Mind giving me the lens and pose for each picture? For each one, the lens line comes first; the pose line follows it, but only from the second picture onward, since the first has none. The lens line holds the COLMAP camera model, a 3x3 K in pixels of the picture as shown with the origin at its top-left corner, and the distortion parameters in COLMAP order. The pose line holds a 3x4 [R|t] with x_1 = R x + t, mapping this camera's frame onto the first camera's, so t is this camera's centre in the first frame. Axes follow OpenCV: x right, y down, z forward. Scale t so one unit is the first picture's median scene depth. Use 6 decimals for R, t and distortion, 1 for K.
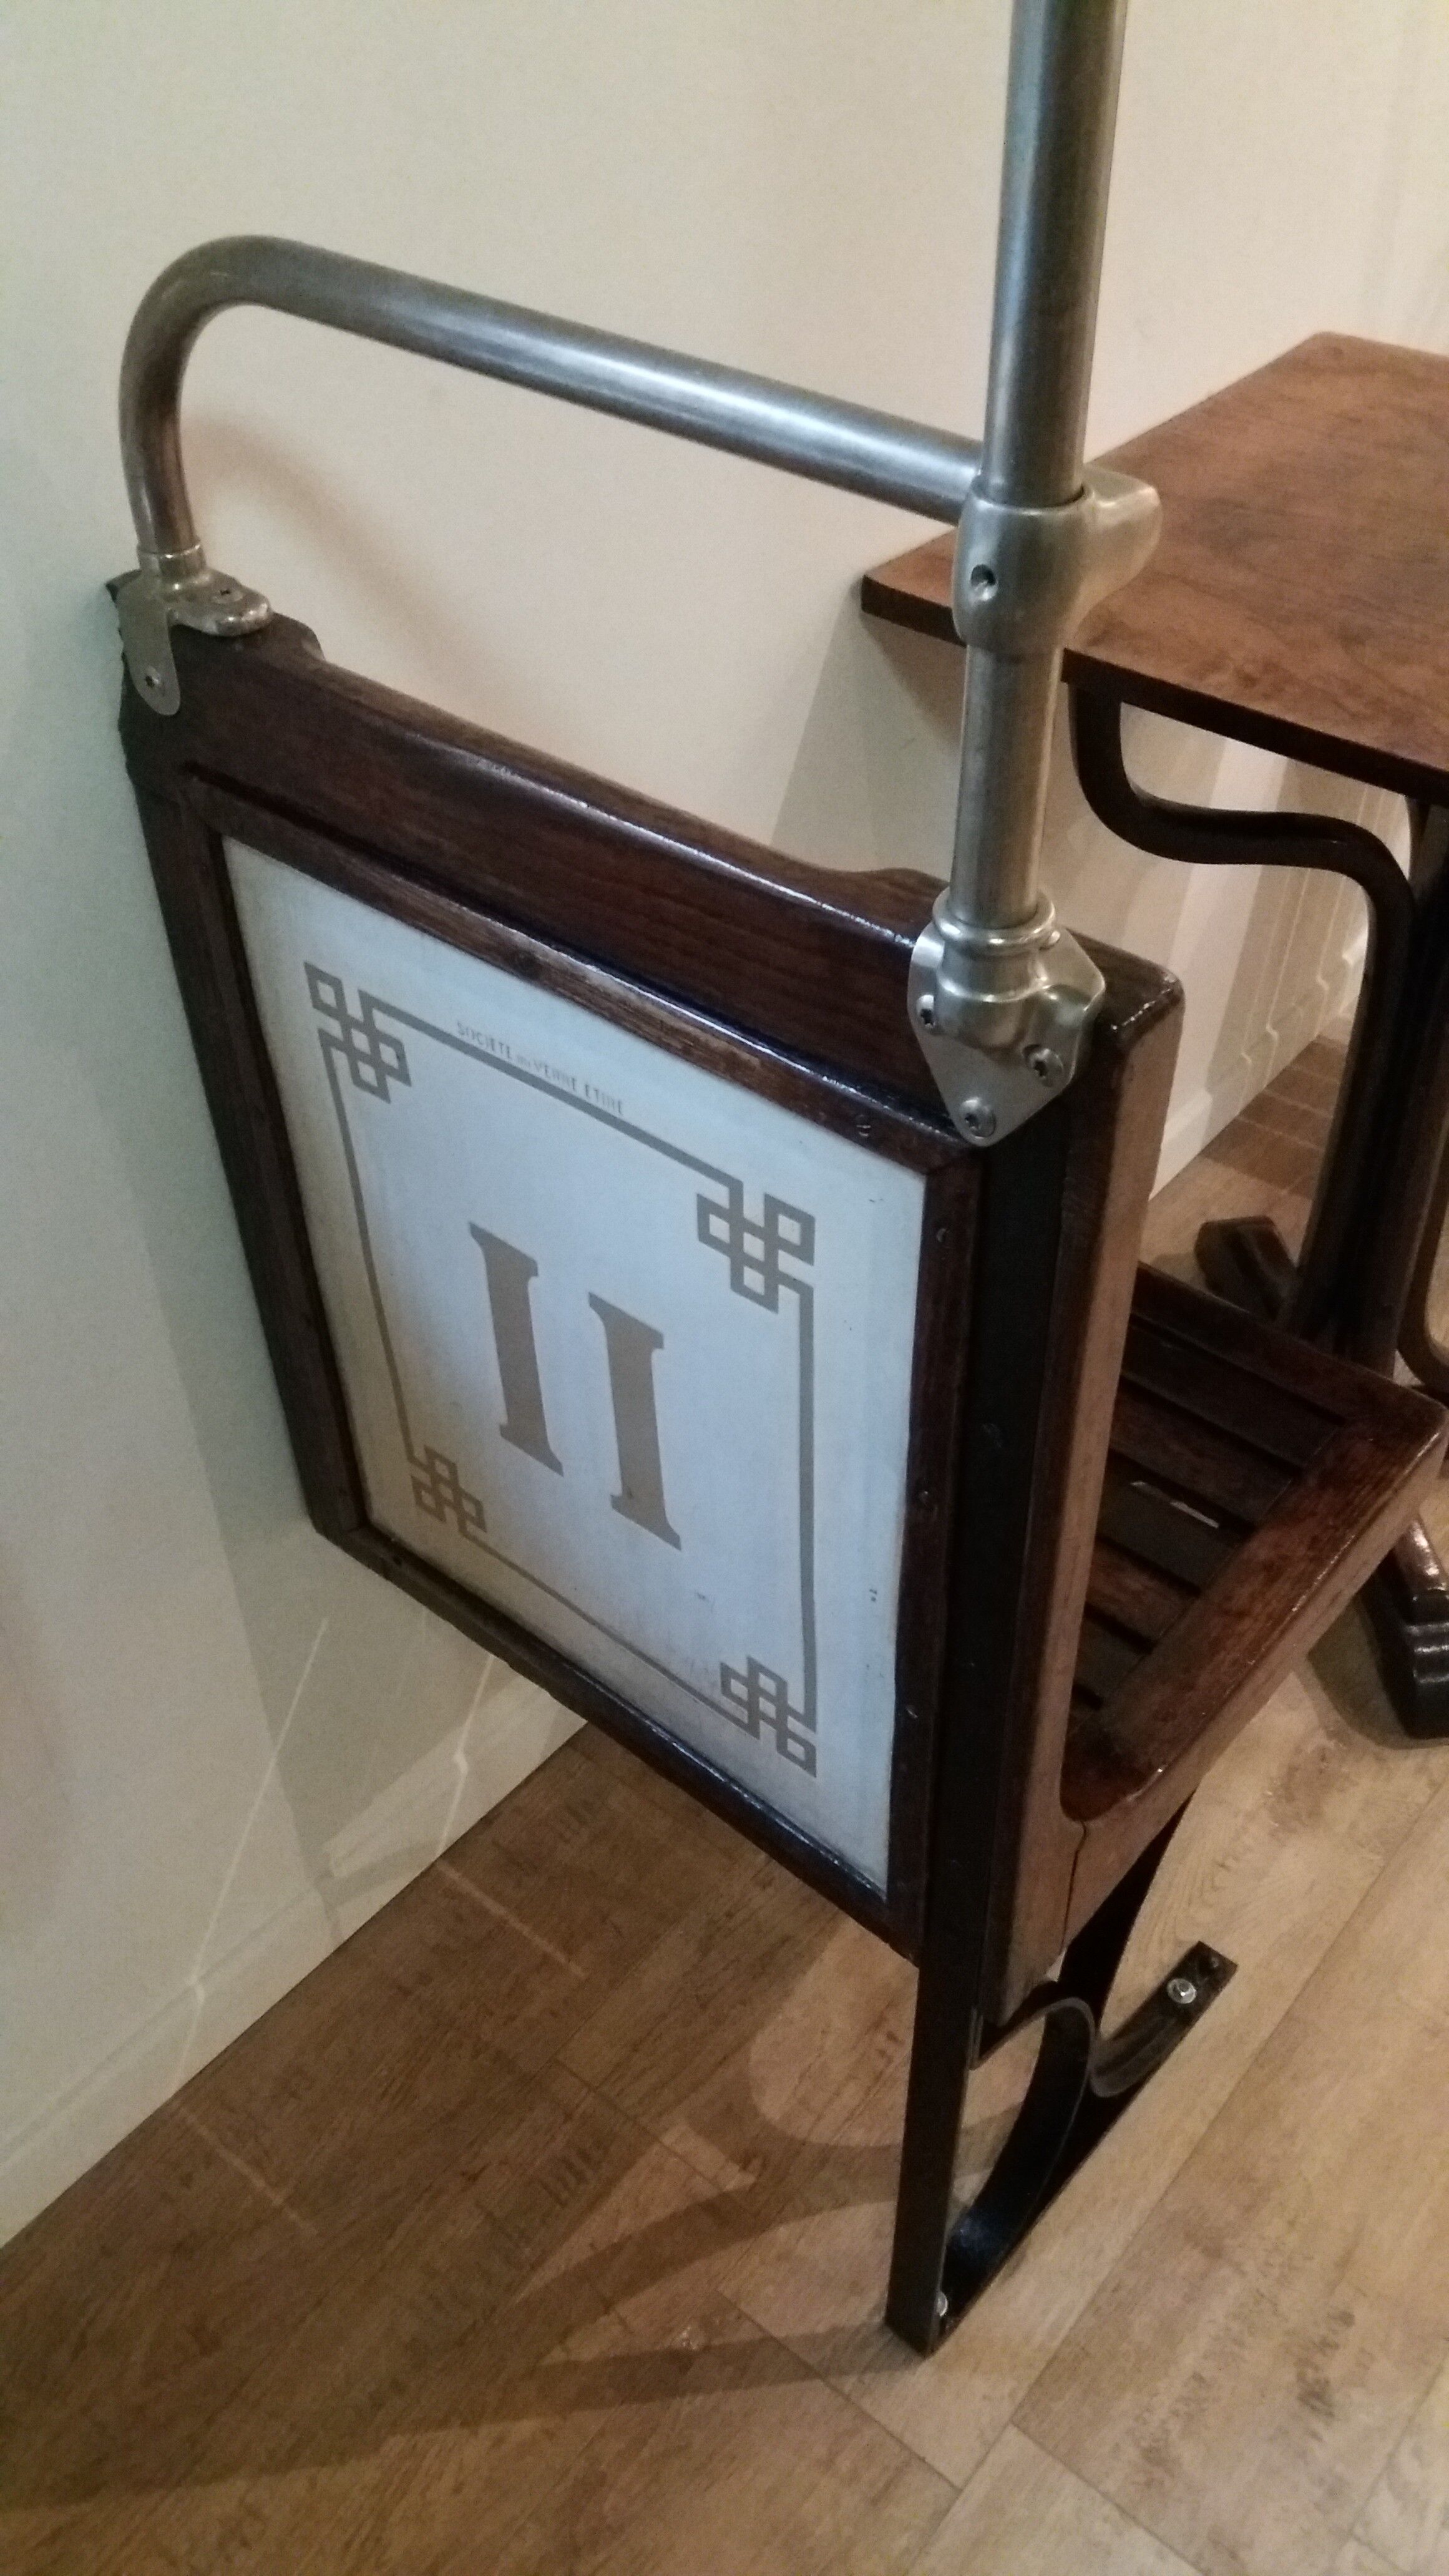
lens RADIAL K [[2025.9, 0, 716.9], [0, 2025.9, 1324.8], [0, 0, 1]] dist [0.035965, -0.052603]
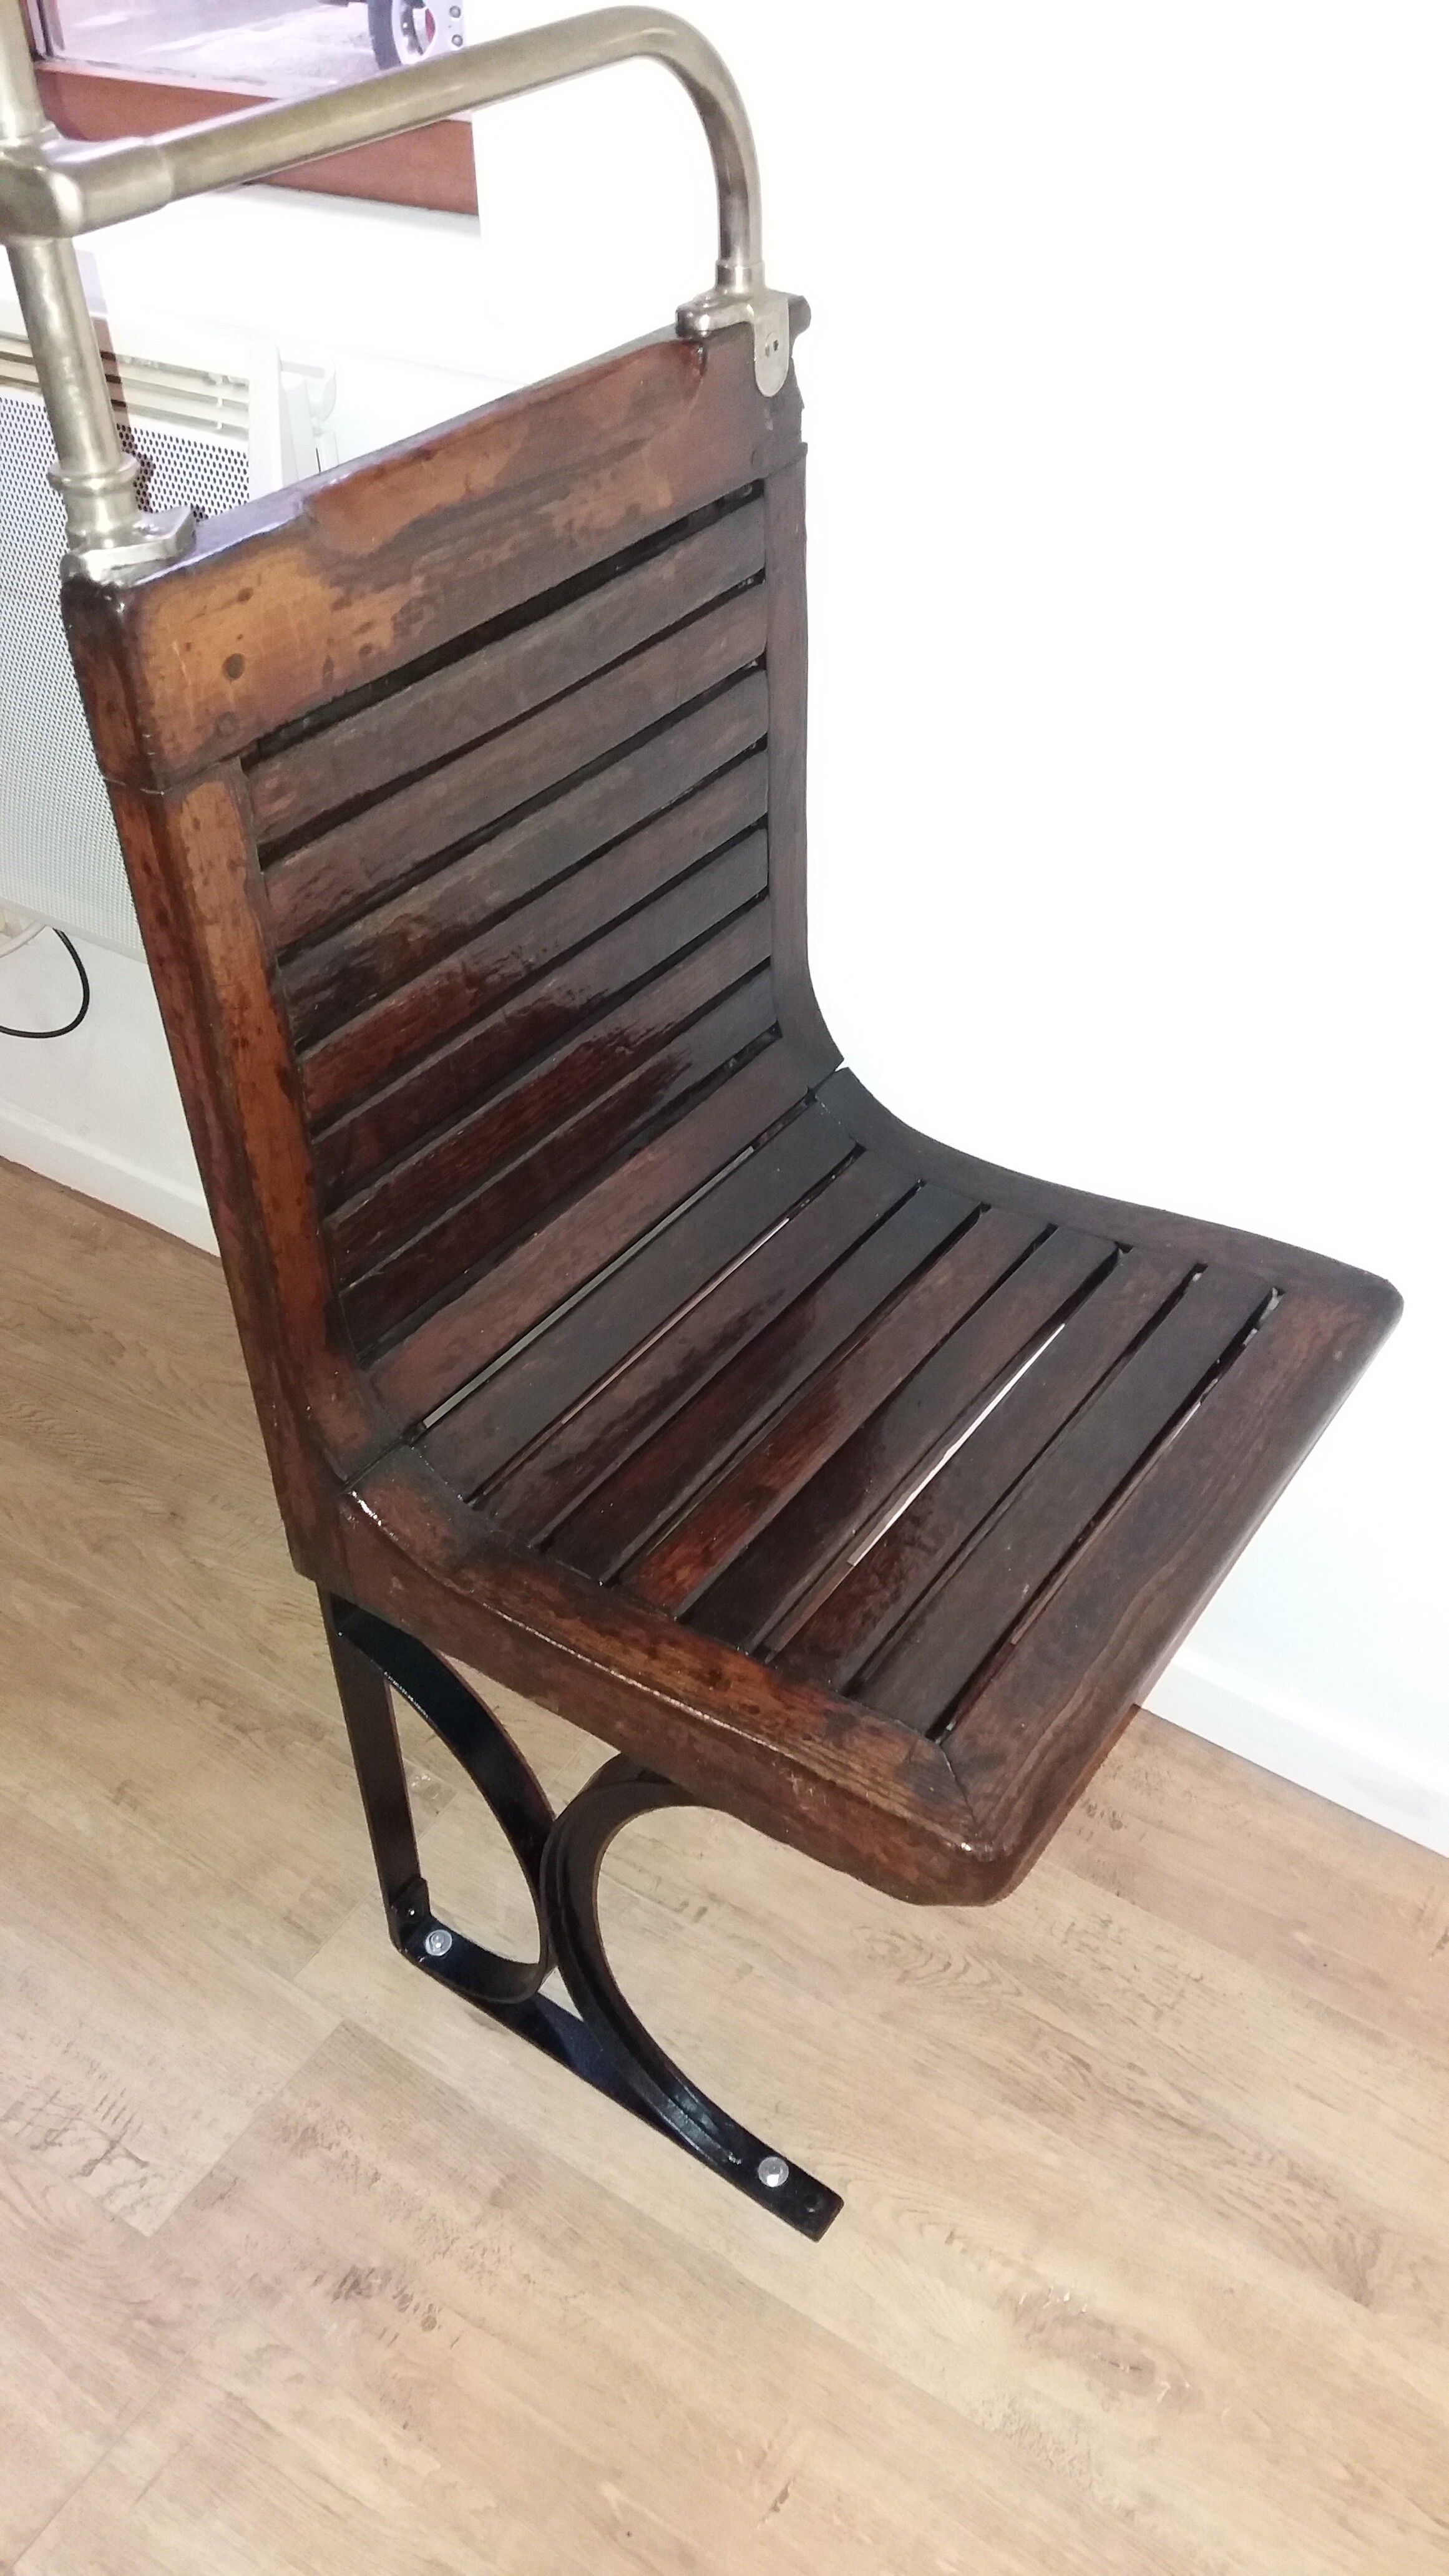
lens RADIAL K [[2025.9, 0, 716.9], [0, 2025.9, 1324.8], [0, 0, 1]] dist [0.035965, -0.052603]
pose [[0.114947, 0.666879, -0.736247, 0.734284], [-0.651945, 0.609853, 0.450608, -0.341625], [0.749503, 0.428196, 0.504869, 0.407084]]
